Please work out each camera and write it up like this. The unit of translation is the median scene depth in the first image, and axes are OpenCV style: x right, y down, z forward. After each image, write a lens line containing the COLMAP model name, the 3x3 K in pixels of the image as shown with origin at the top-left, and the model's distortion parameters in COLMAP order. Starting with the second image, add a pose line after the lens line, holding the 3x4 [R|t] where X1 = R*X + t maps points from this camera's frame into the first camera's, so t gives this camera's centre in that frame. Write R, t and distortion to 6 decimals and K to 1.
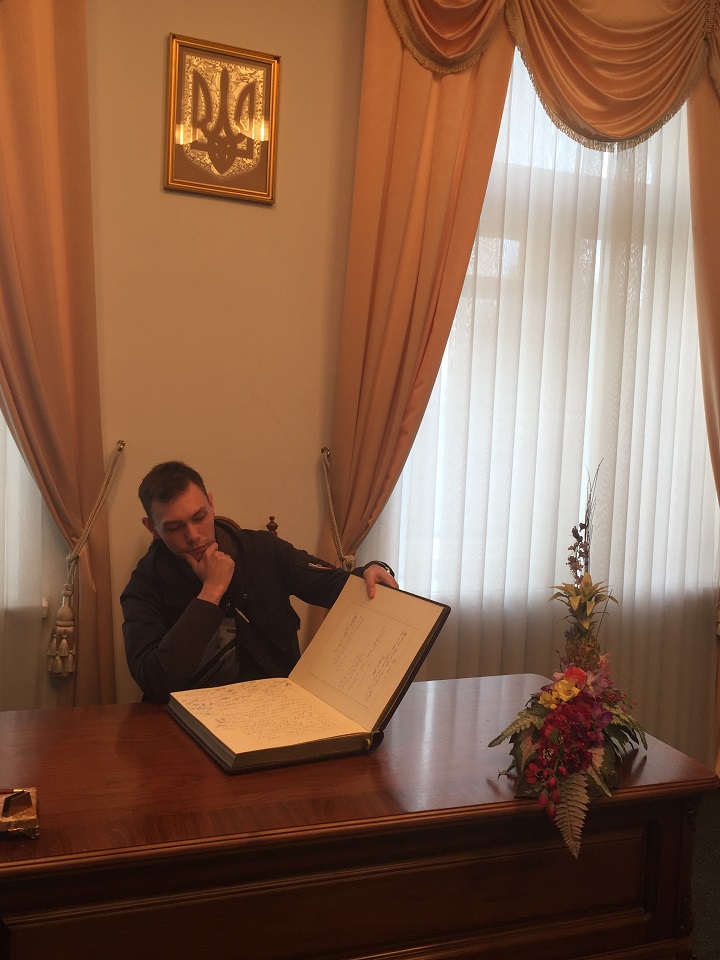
lens RADIAL K [[936.0, 0, 360.0], [0, 936.0, 480.0], [0, 0, 1]] dist [0.103362, -0.149768]
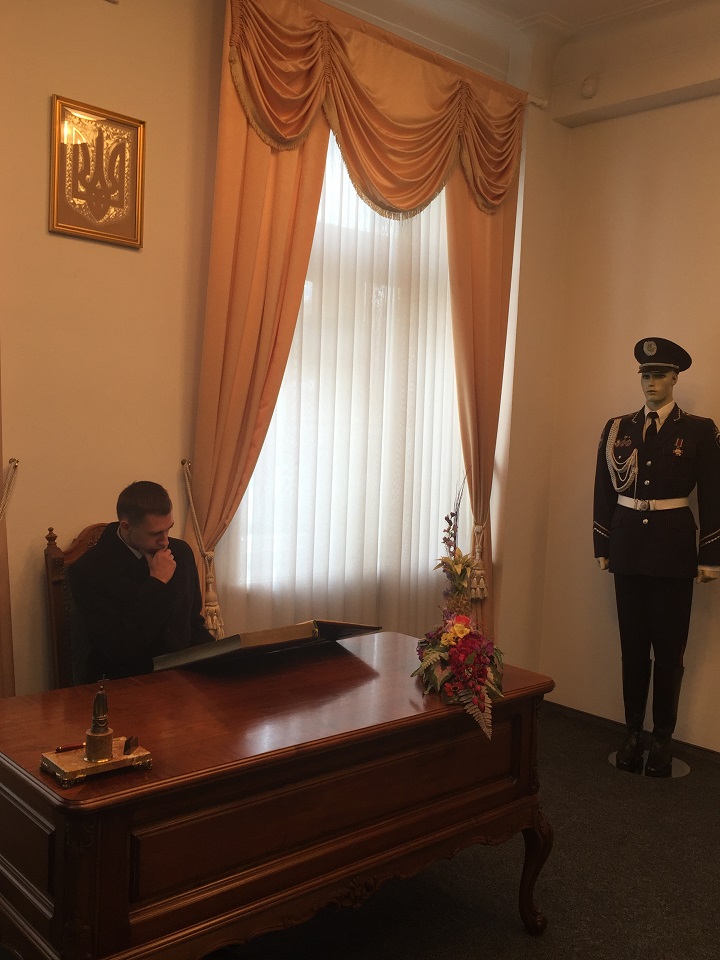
lens RADIAL K [[936.0, 0, 360.0], [0, 936.0, 480.0], [0, 0, 1]] dist [0.103362, -0.149768]
pose [[0.933096, -0.032257, 0.358177, -0.263911], [0.032114, 0.999464, 0.006350, -0.010370], [-0.358189, 0.005578, 0.933632, -0.163855]]
